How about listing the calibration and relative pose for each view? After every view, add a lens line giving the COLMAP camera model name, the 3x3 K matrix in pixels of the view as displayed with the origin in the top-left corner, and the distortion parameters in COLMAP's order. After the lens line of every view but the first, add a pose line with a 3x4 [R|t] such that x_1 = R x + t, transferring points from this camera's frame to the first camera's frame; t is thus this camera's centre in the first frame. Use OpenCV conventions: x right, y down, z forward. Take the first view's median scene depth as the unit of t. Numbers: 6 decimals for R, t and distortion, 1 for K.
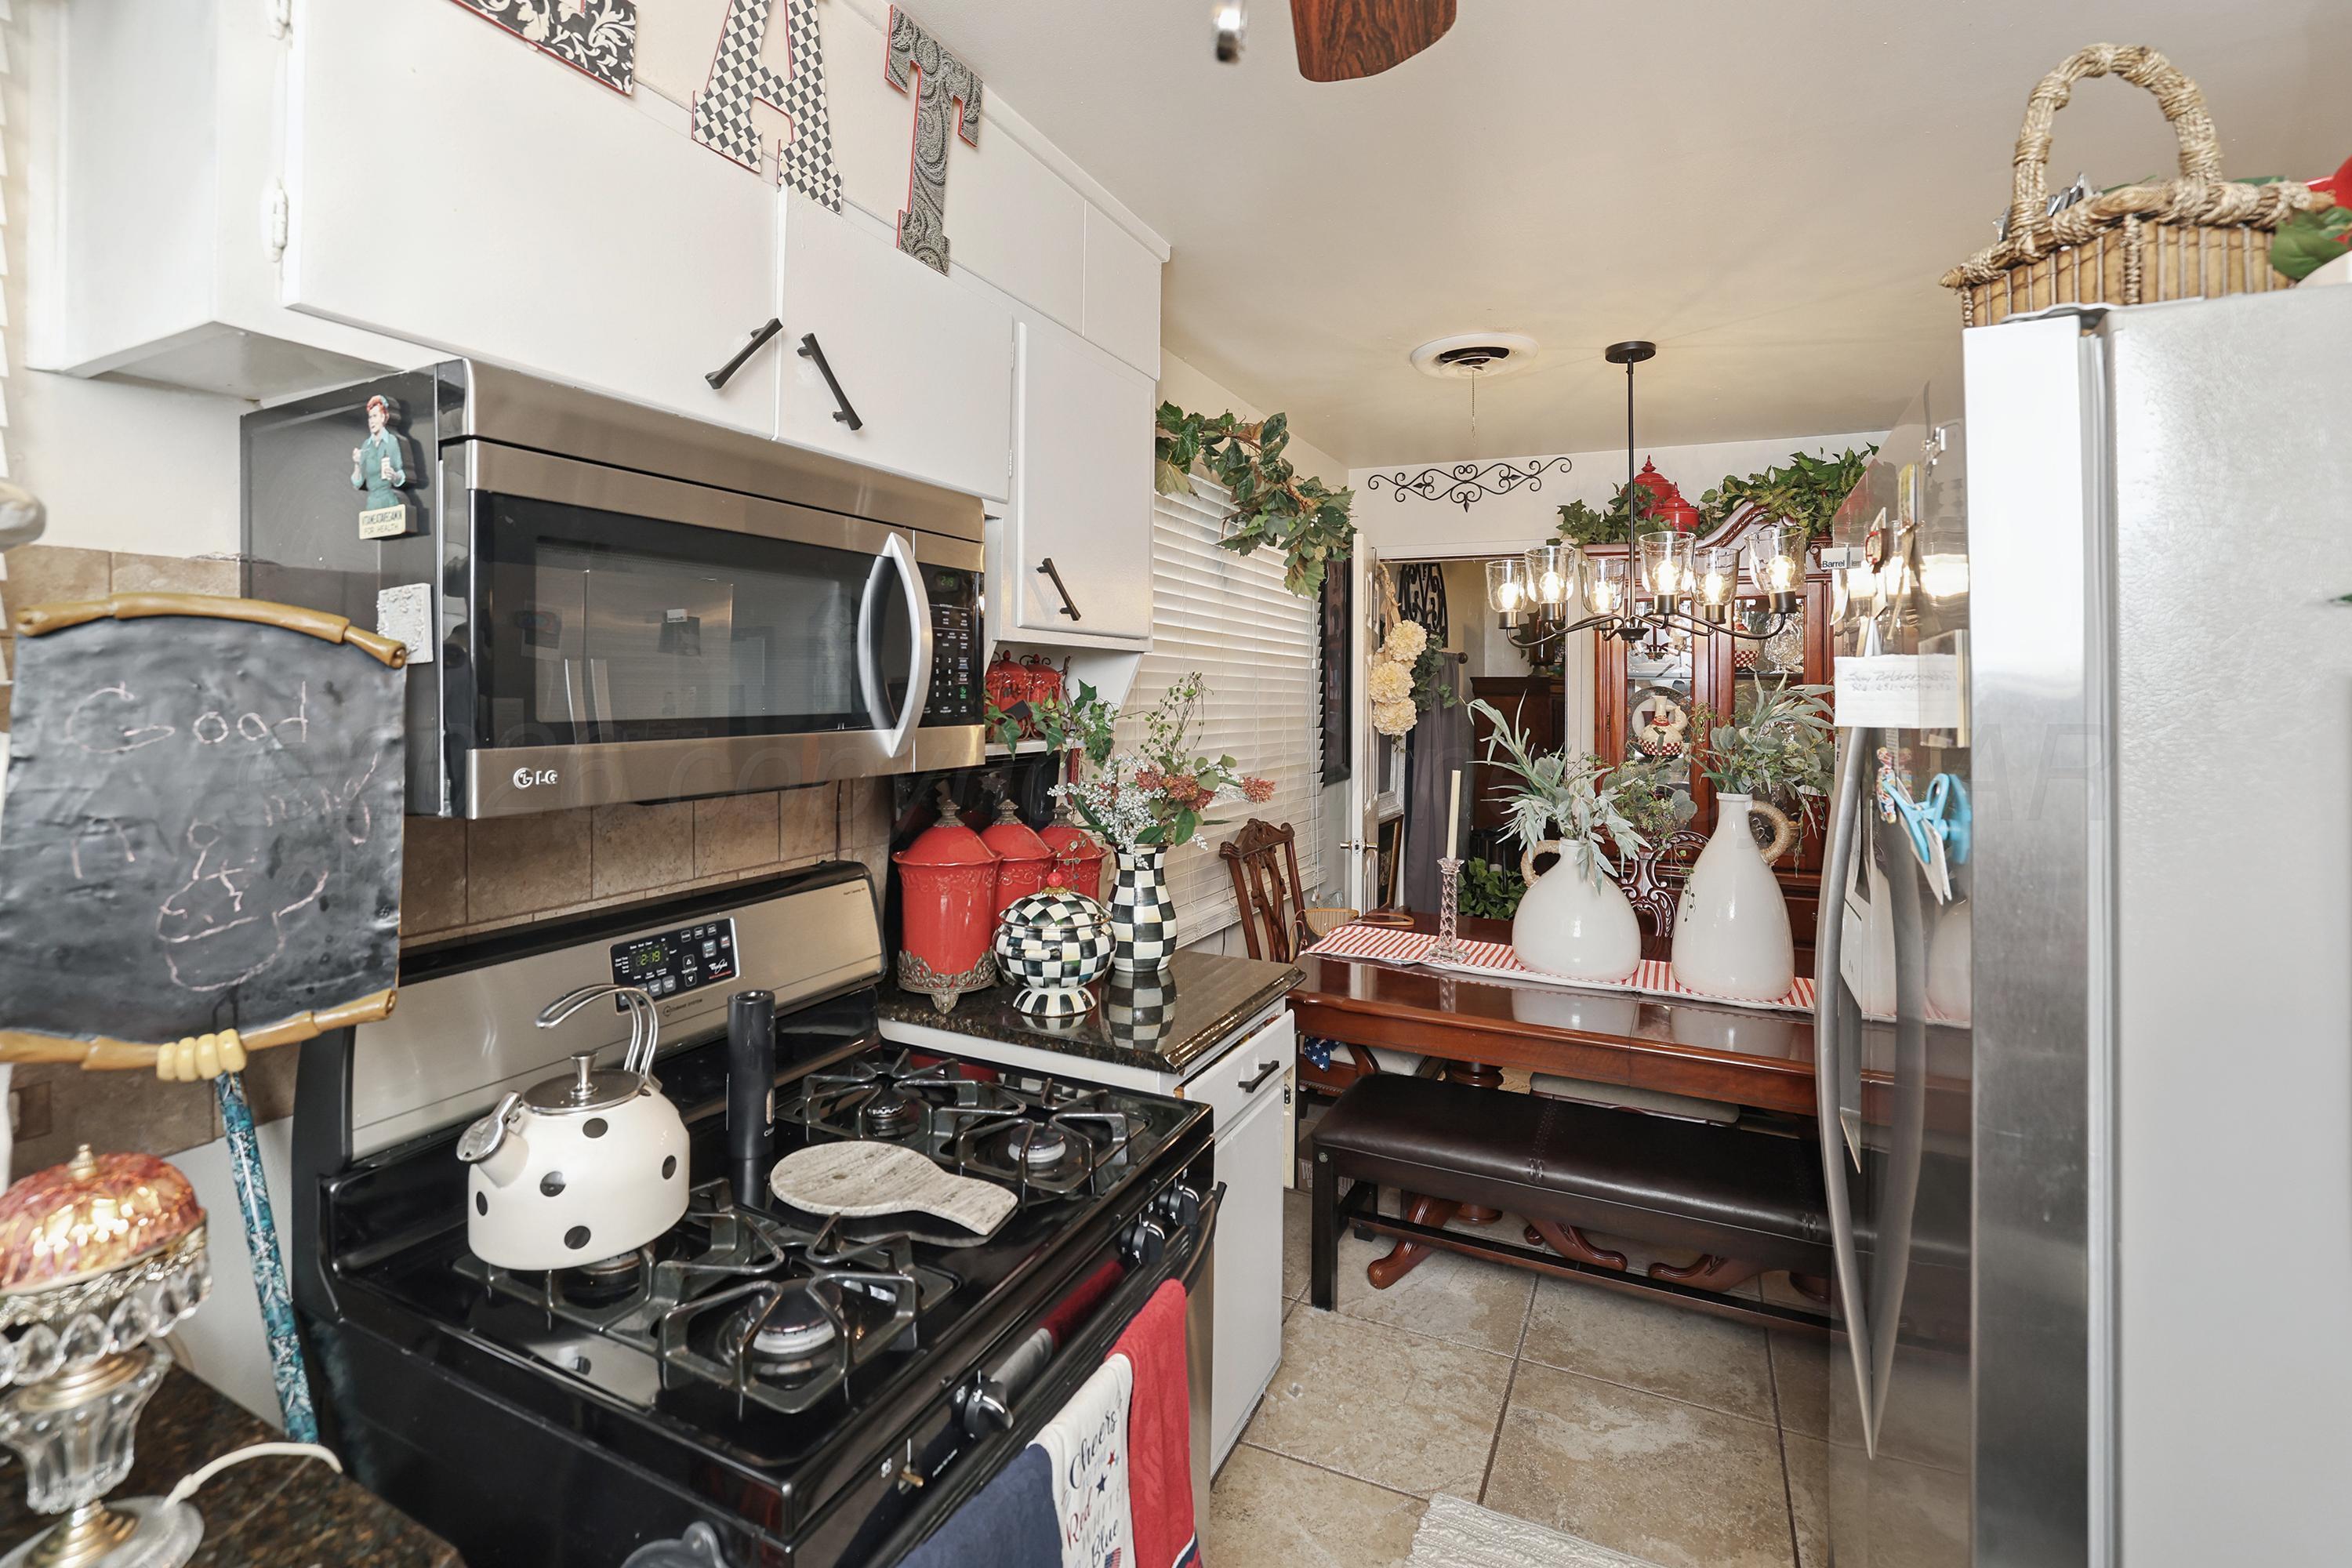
lens RADIAL K [[1034.2, 0, 1153.3], [0, 1034.2, 671.0], [0, 0, 1]] dist [-0.046299, 0.022654]
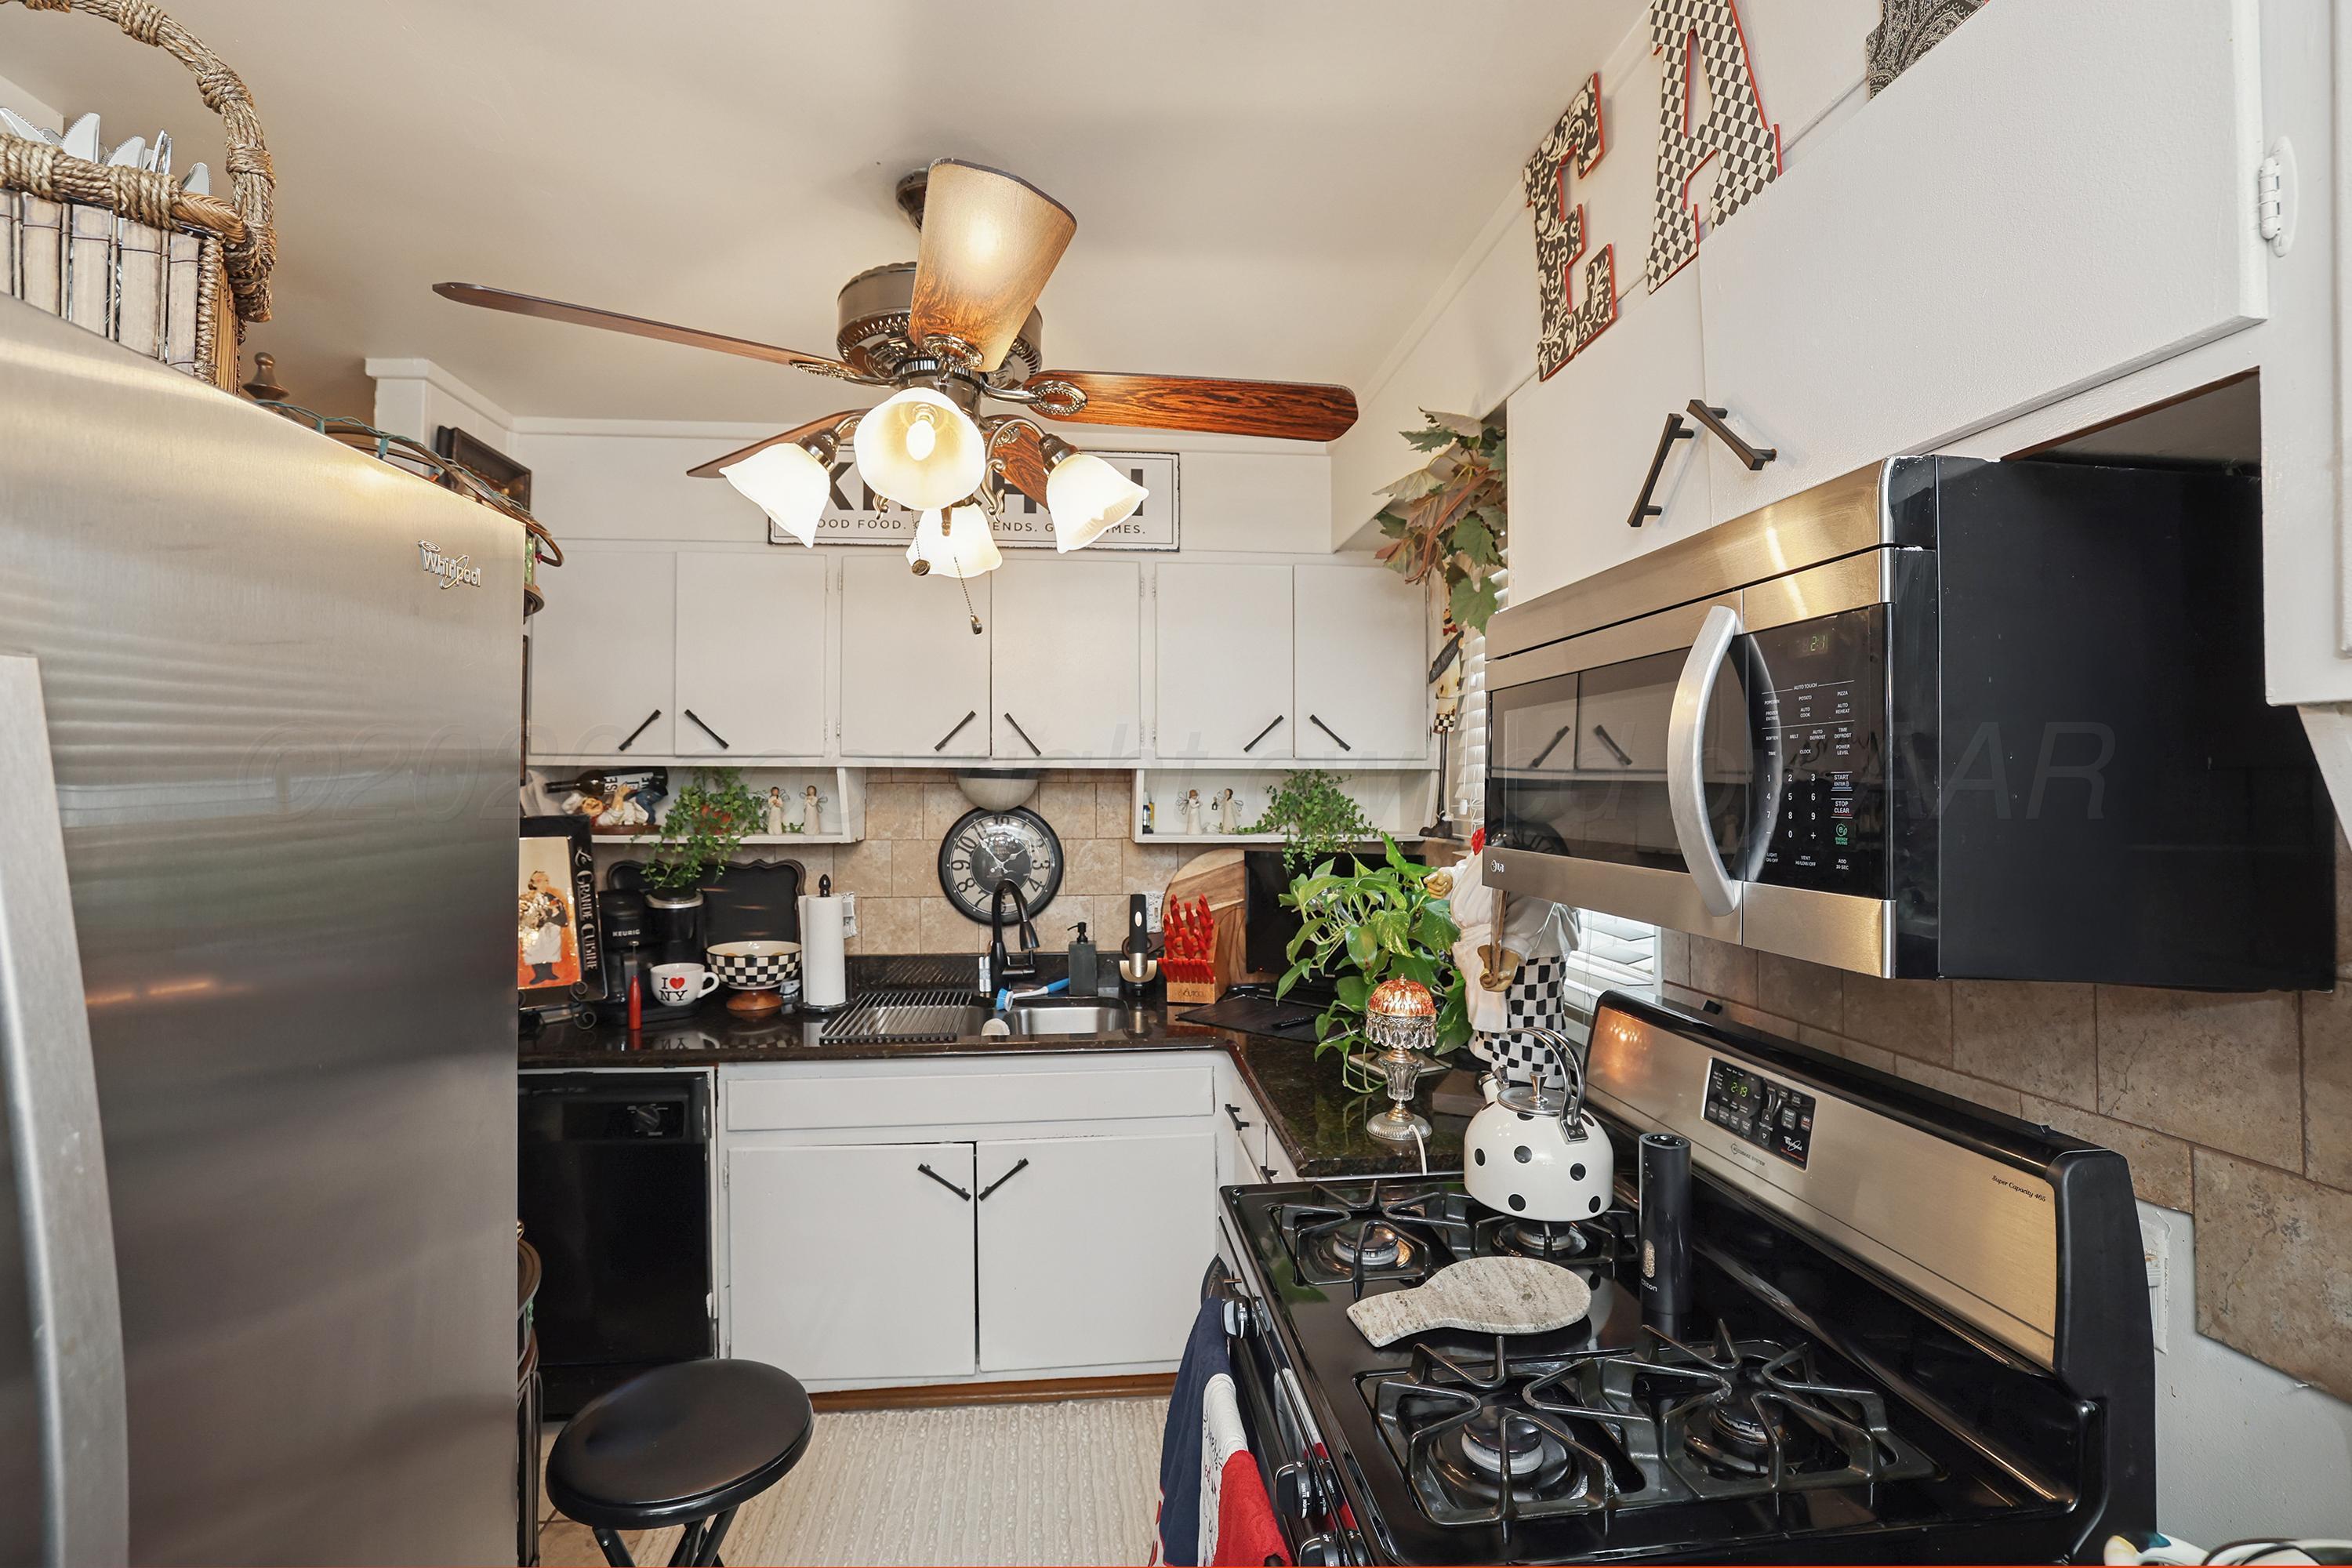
lens RADIAL K [[942.9, 0, 1168.9], [0, 942.9, 773.6], [0, 0, 1]] dist [0.000258, 0.000215]
pose [[-0.835068, -0.018235, -0.549845, 0.450033], [0.000763, 0.999411, -0.034304, 0.006127], [0.550146, -0.029066, -0.834562, 1.386649]]
